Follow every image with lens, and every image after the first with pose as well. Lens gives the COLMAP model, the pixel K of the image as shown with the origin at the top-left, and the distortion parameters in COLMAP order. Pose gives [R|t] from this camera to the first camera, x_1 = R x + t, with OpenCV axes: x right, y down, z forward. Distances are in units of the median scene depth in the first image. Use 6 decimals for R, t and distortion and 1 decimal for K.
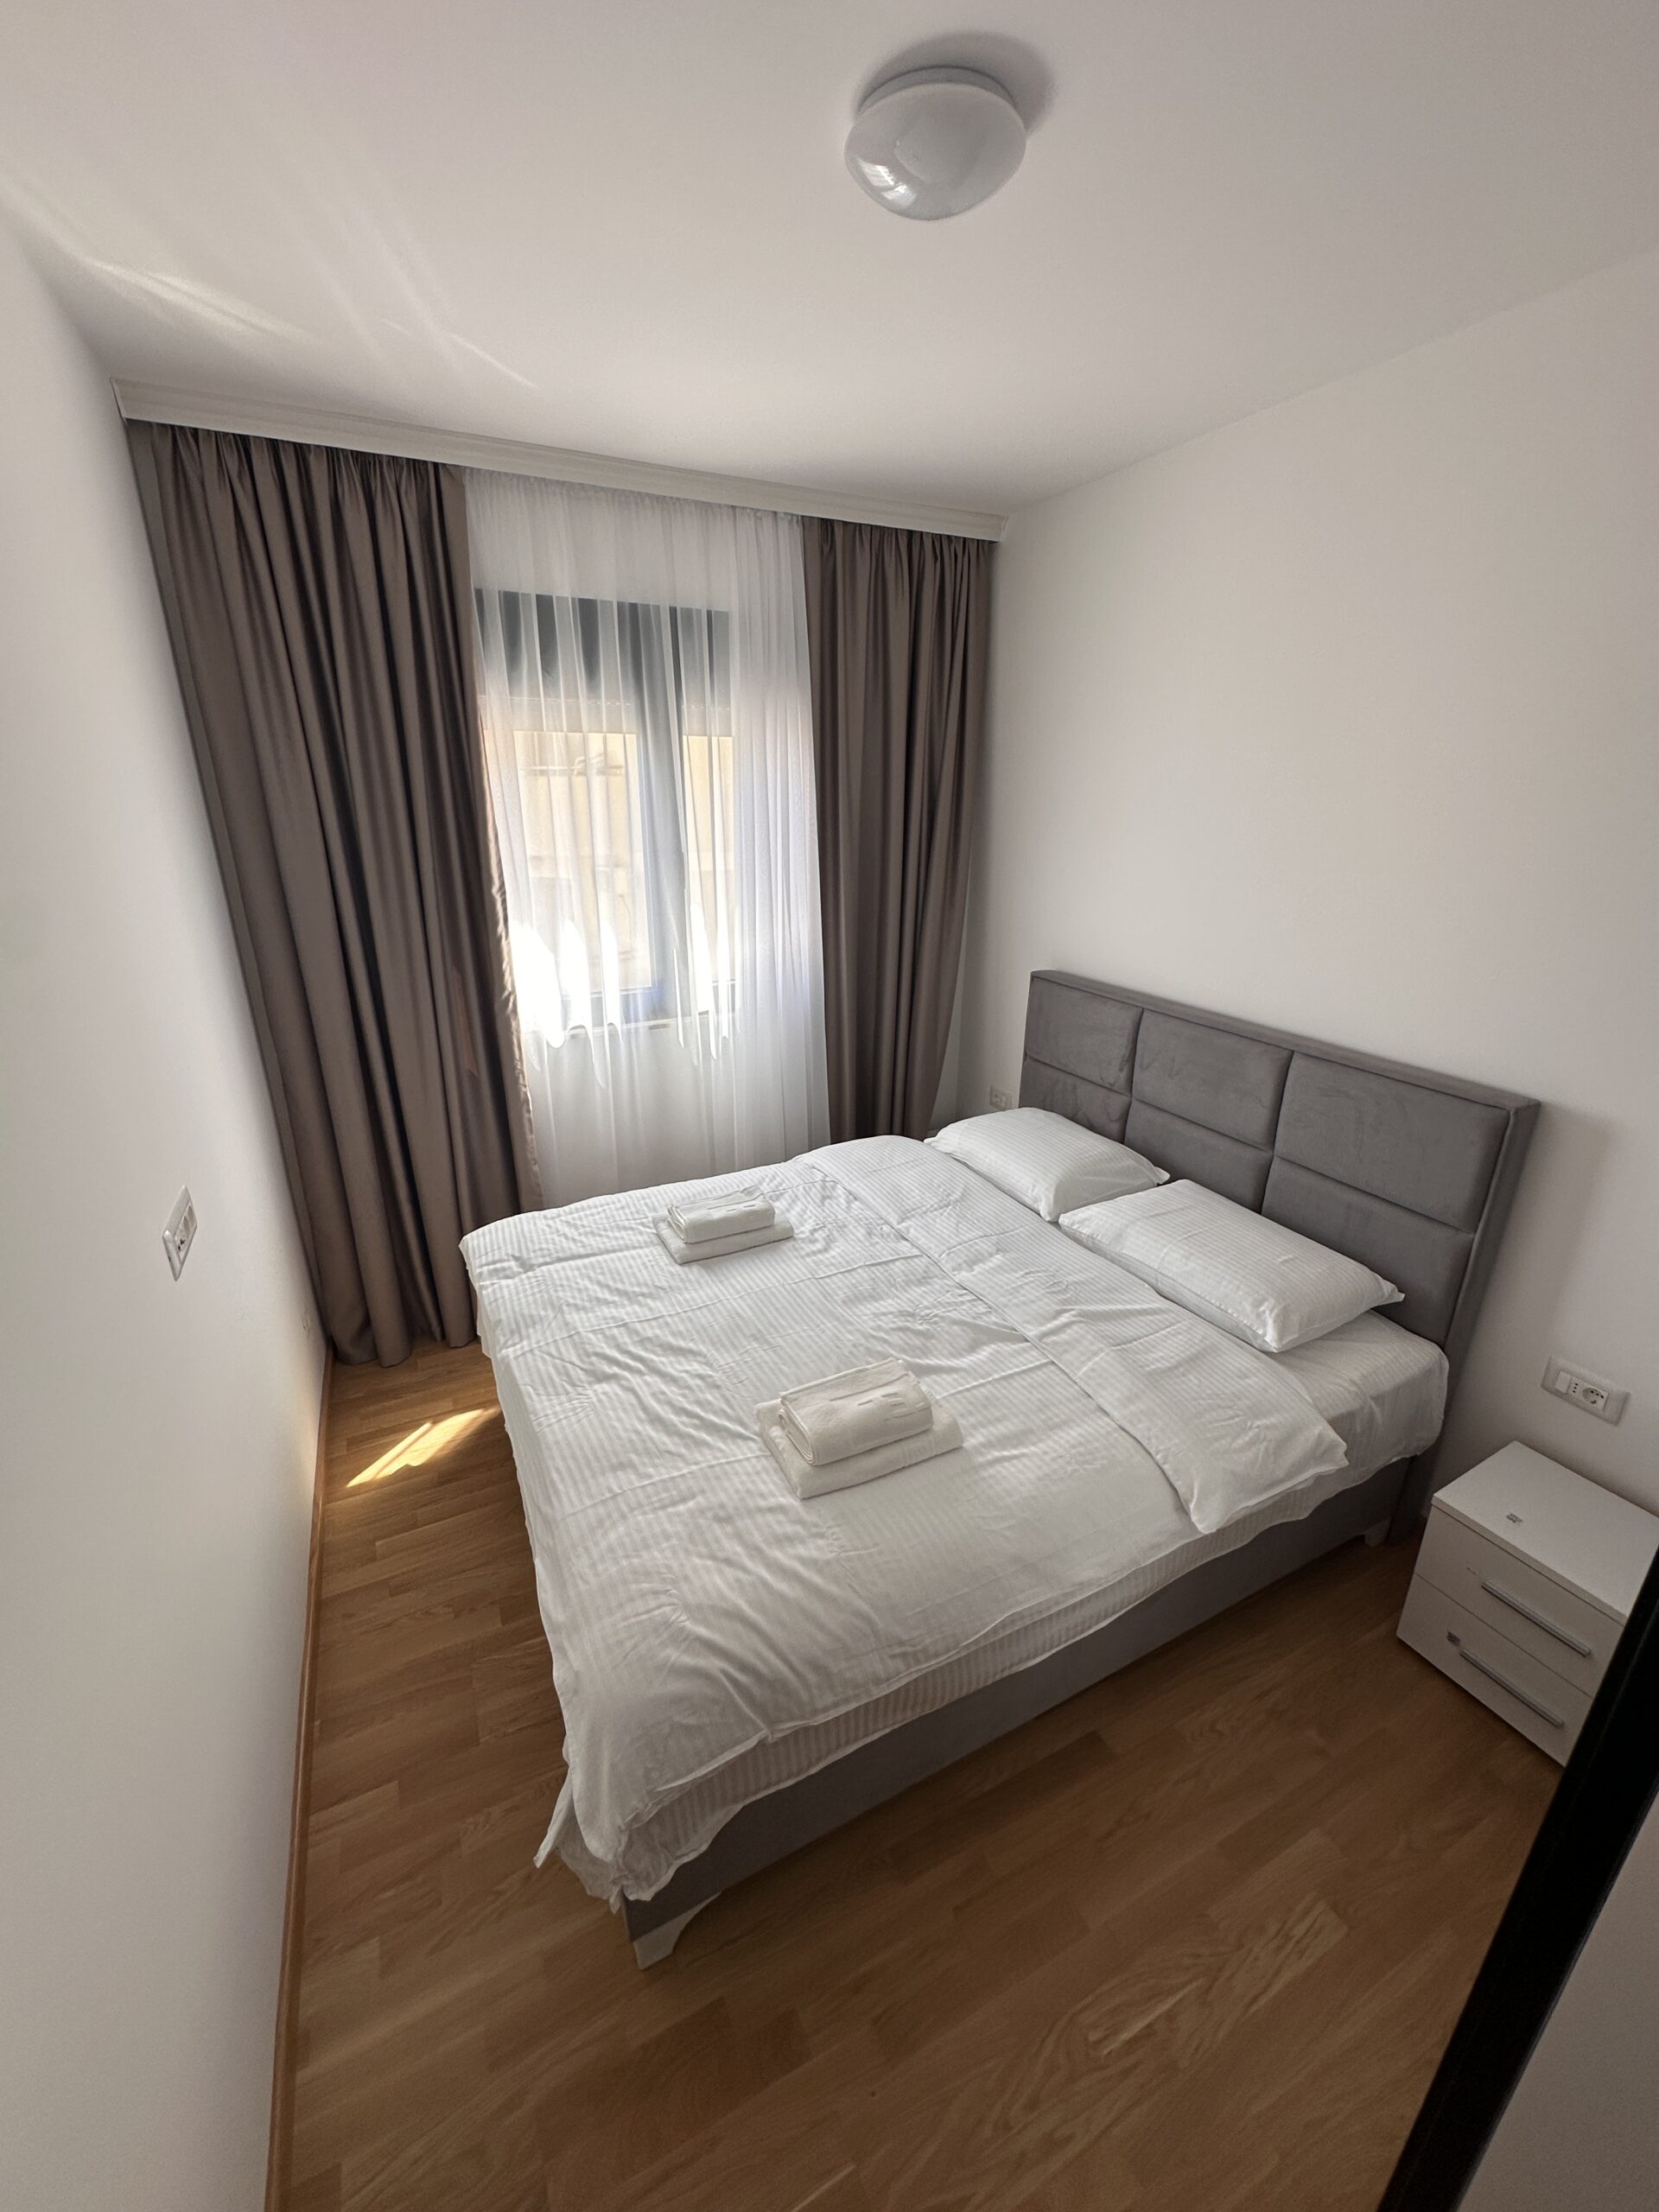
lens RADIAL K [[888.5, 0, 827.4], [0, 888.5, 1107.7], [0, 0, 1]] dist [0.000797, 0.000135]
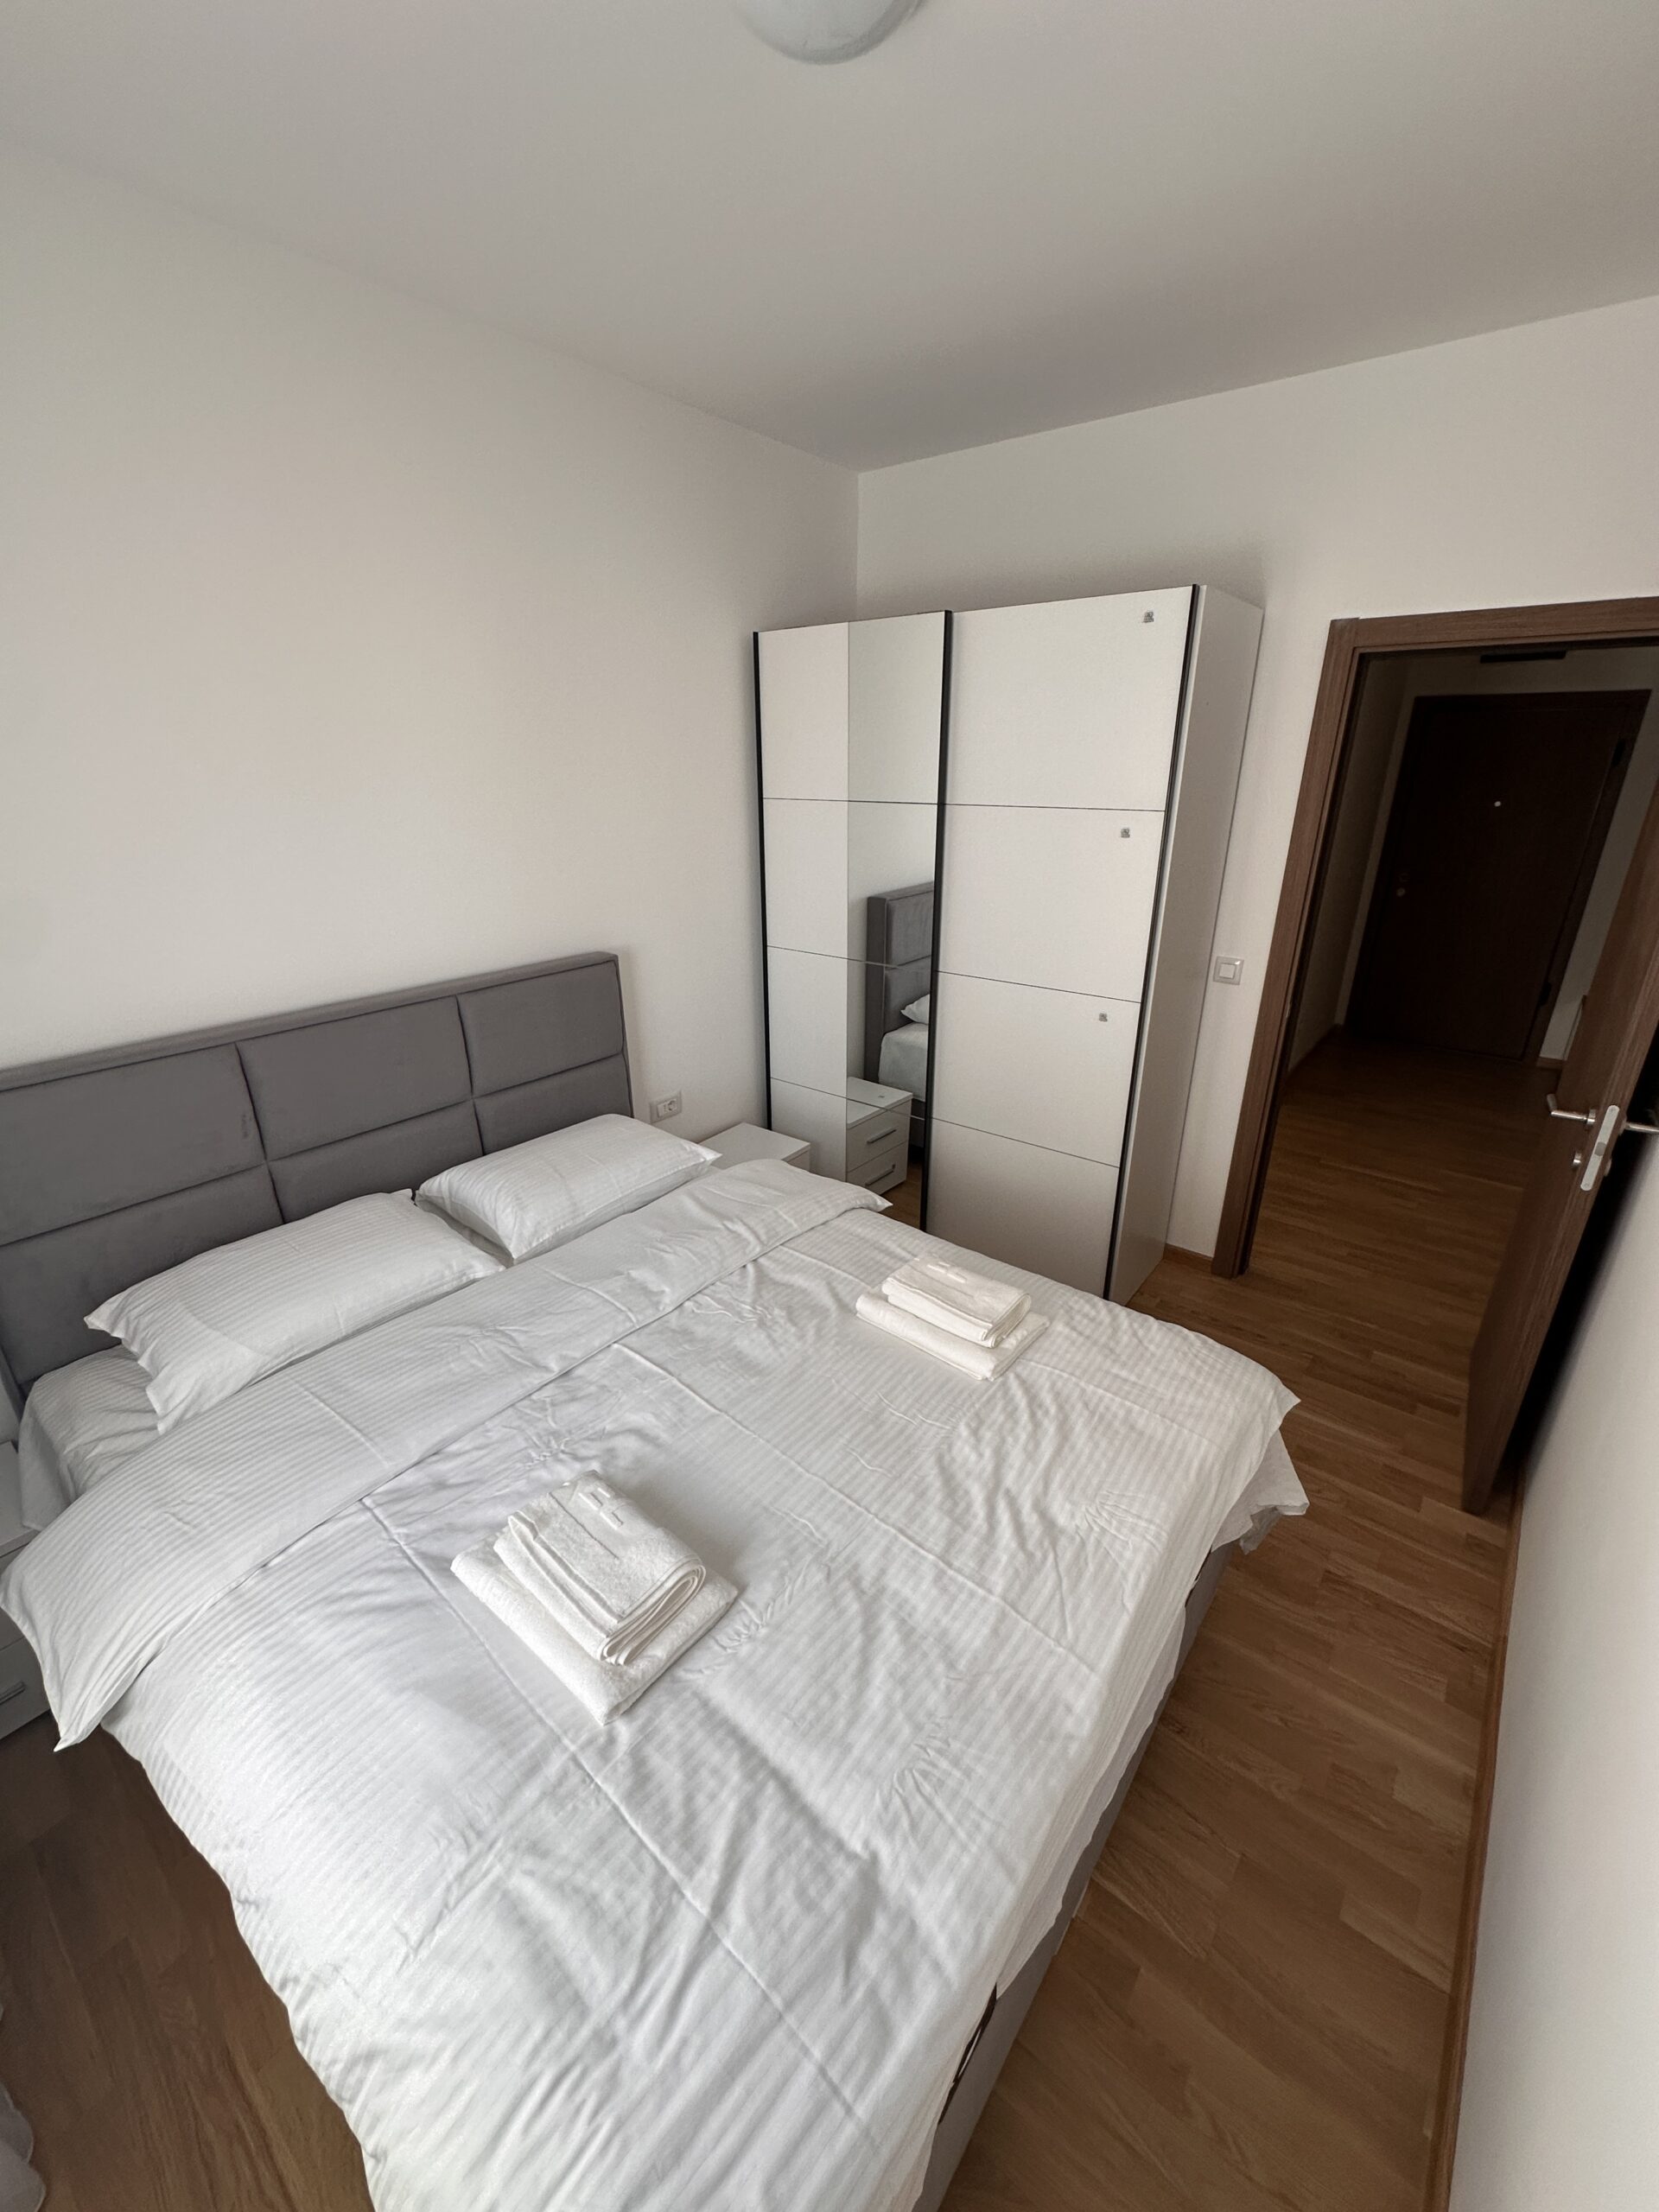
lens RADIAL K [[892.4, 0, 830.9], [0, 892.4, 1107.5], [0, 0, 1]] dist [0.009831, 0.000177]
pose [[-0.420323, -0.339110, 0.841625, -0.625681], [0.309760, 0.818191, 0.484368, -0.361618], [-0.852864, 0.464293, -0.238862, 1.065720]]
